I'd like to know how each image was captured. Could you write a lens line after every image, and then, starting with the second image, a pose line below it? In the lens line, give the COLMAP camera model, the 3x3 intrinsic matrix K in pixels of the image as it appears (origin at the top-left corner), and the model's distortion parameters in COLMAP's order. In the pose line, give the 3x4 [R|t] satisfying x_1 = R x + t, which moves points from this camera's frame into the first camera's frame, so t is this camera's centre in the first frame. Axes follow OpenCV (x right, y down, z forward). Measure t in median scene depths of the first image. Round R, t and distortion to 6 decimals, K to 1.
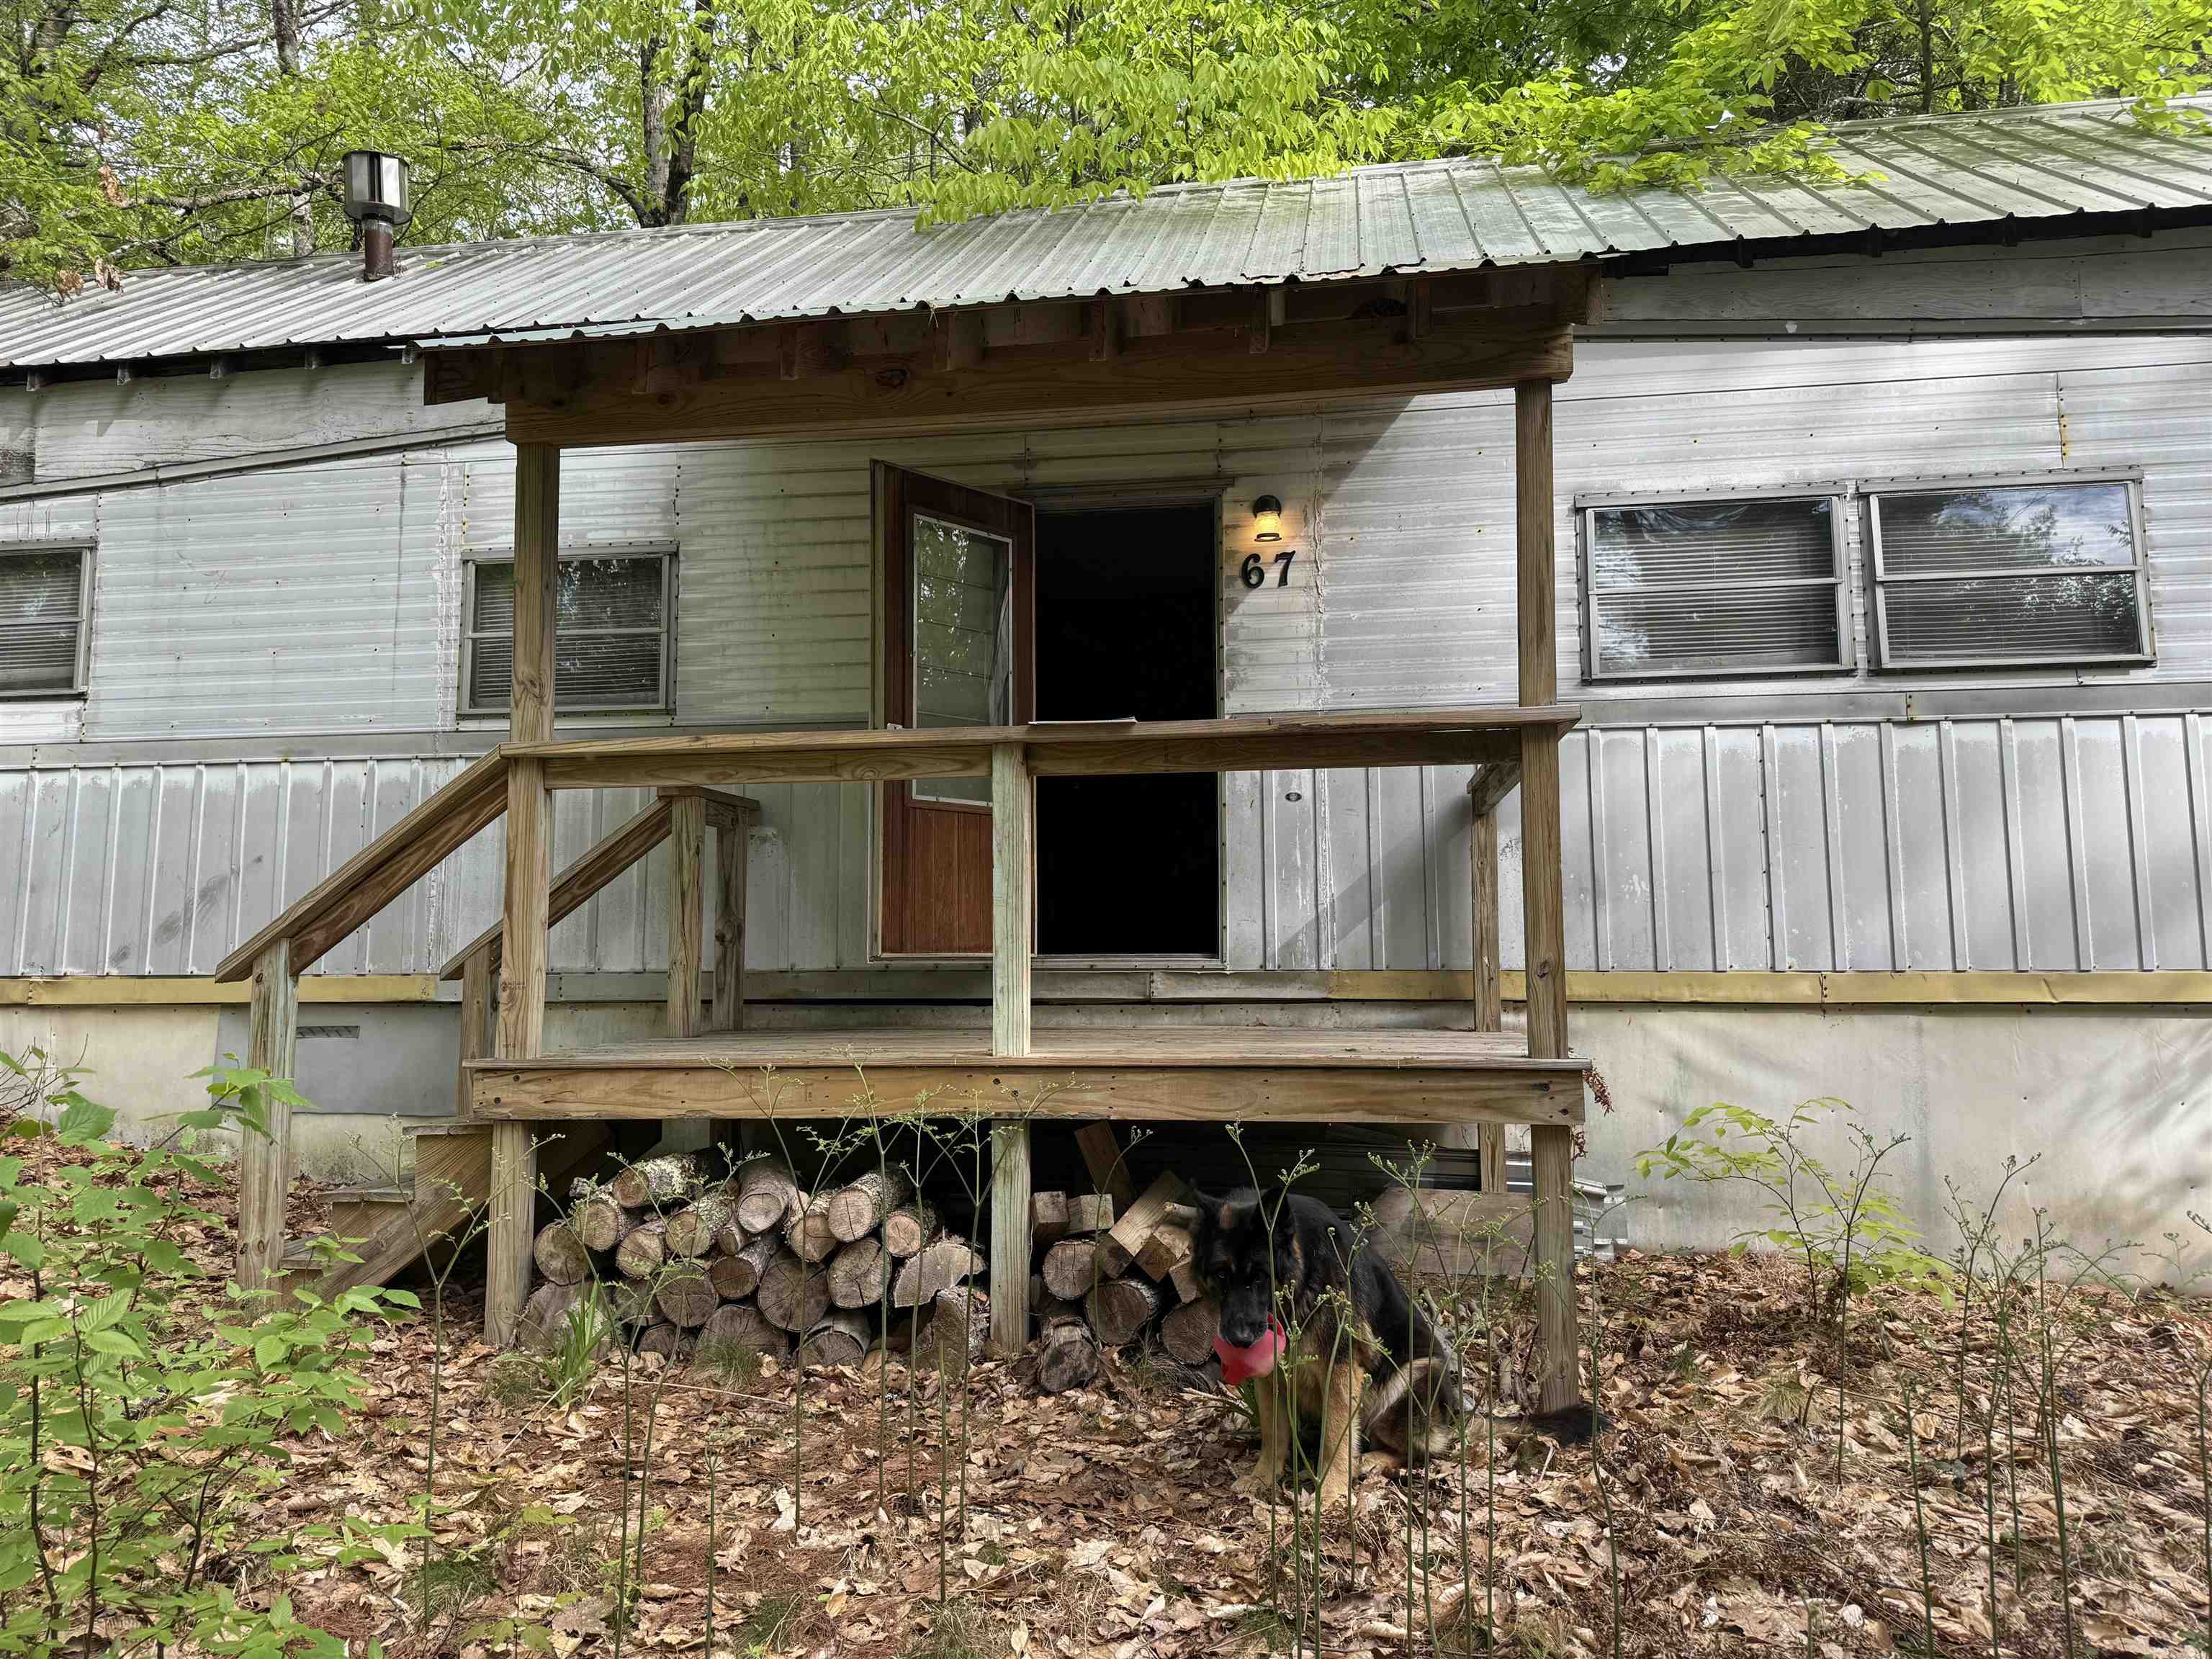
lens RADIAL K [[1589.7, 0, 1050.0], [0, 1589.7, 851.2], [0, 0, 1]] dist [0.046434, -0.045105]
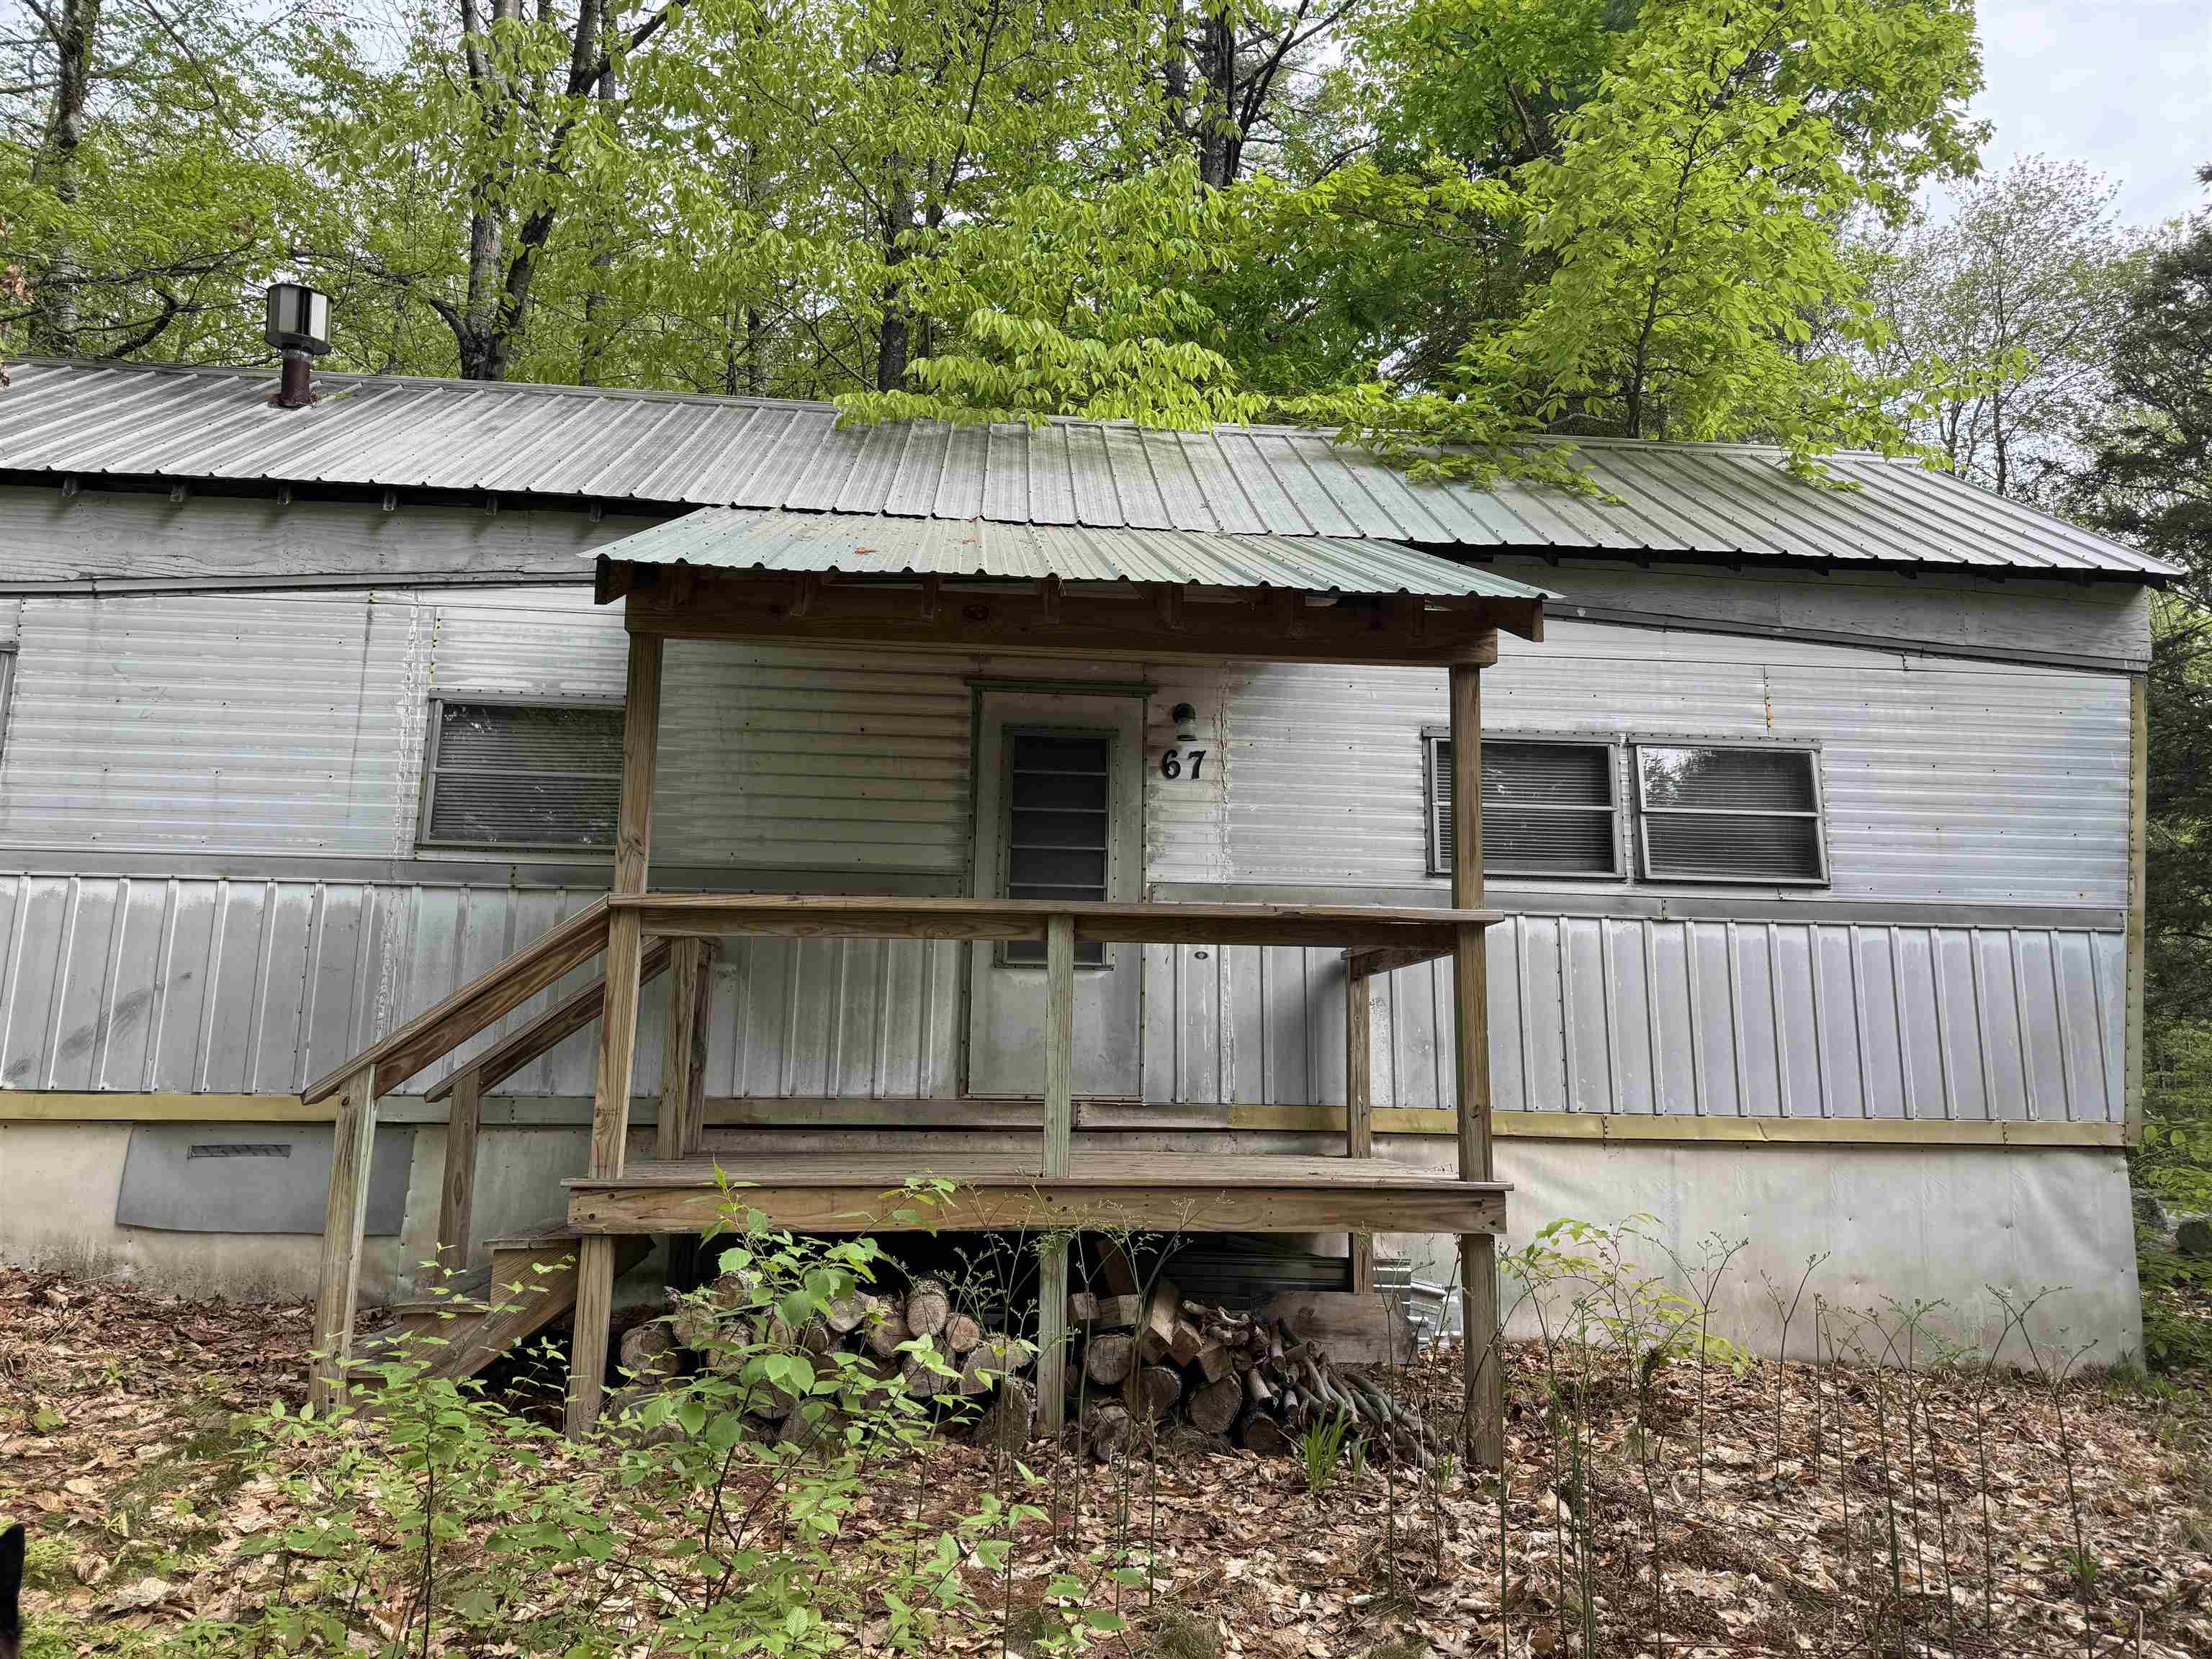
lens RADIAL K [[1589.7, 0, 1103.7], [0, 1589.7, 838.6], [0, 0, 1]] dist [0.046434, -0.045105]
pose [[0.967363, 0.057408, 0.246807, -0.225674], [-0.037041, 0.995573, -0.086389, -0.017650], [-0.250674, 0.074427, 0.965206, -0.140628]]
